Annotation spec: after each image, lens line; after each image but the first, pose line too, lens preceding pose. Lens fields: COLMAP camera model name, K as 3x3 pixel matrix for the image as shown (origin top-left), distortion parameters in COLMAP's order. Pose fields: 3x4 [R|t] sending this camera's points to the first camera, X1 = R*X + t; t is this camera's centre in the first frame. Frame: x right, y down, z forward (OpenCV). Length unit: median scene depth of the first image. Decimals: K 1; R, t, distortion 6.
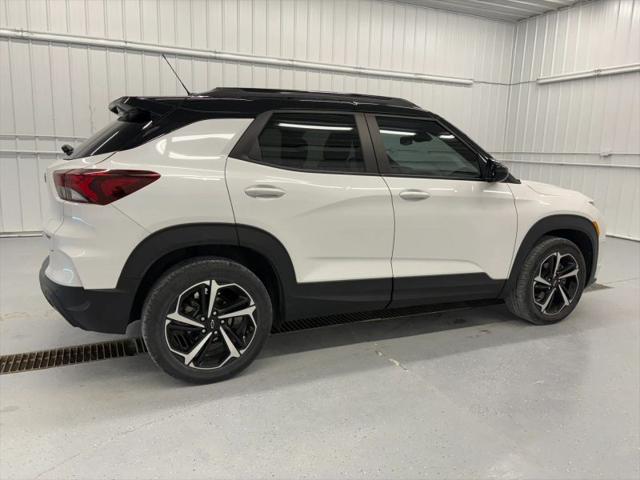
lens RADIAL K [[486.2, 0, 320.9], [0, 486.2, 238.6], [0, 0, 1]] dist [0.044694, -0.048429]
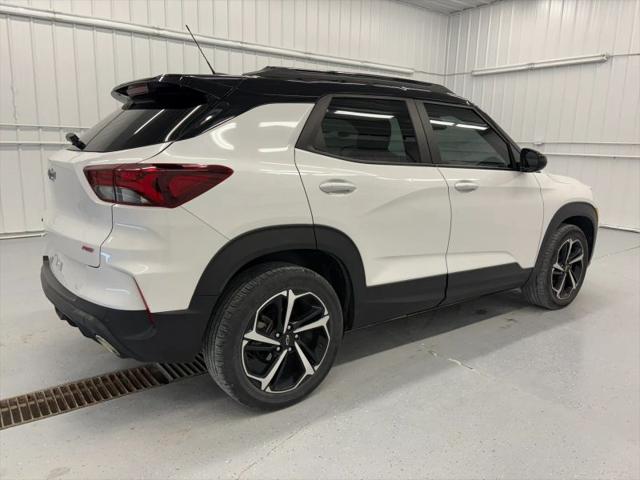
lens RADIAL K [[486.2, 0, 325.2], [0, 486.2, 240.0], [0, 0, 1]] dist [0.044694, -0.048429]
pose [[0.977261, -0.043200, 0.207590, -0.282749], [0.038074, 0.998865, 0.028629, -0.022466], [-0.208591, -0.020074, 0.977797, 0.118335]]
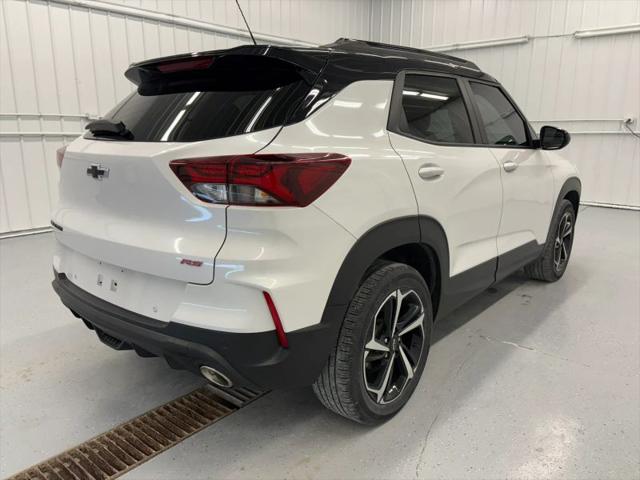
lens RADIAL K [[486.2, 0, 318.1], [0, 486.2, 241.8], [0, 0, 1]] dist [0.044694, -0.048429]
pose [[0.907749, -0.118597, 0.402401, -0.542948], [0.094189, 0.992336, 0.079990, -0.055812], [-0.408803, -0.034709, 0.911962, 0.286950]]
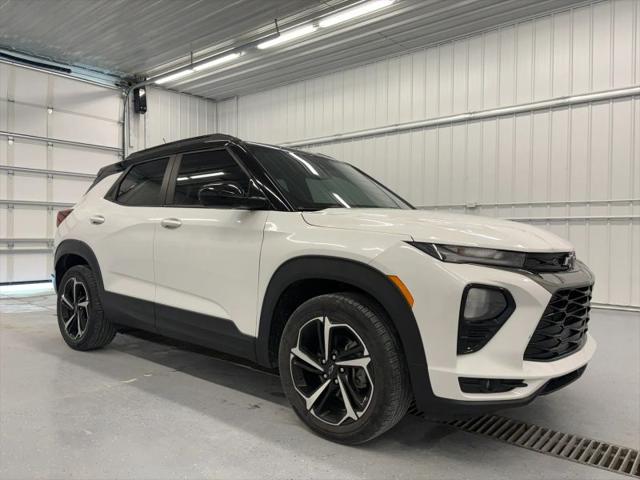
lens RADIAL K [[486.2, 0, 316.4], [0, 486.2, 239.7], [0, 0, 1]] dist [0.044694, -0.048429]
pose [[0.419955, -0.007424, -0.907515, 1.250463], [-0.153794, 0.984922, -0.079226, -0.022299], [0.894419, 0.172842, 0.412481, 0.860991]]
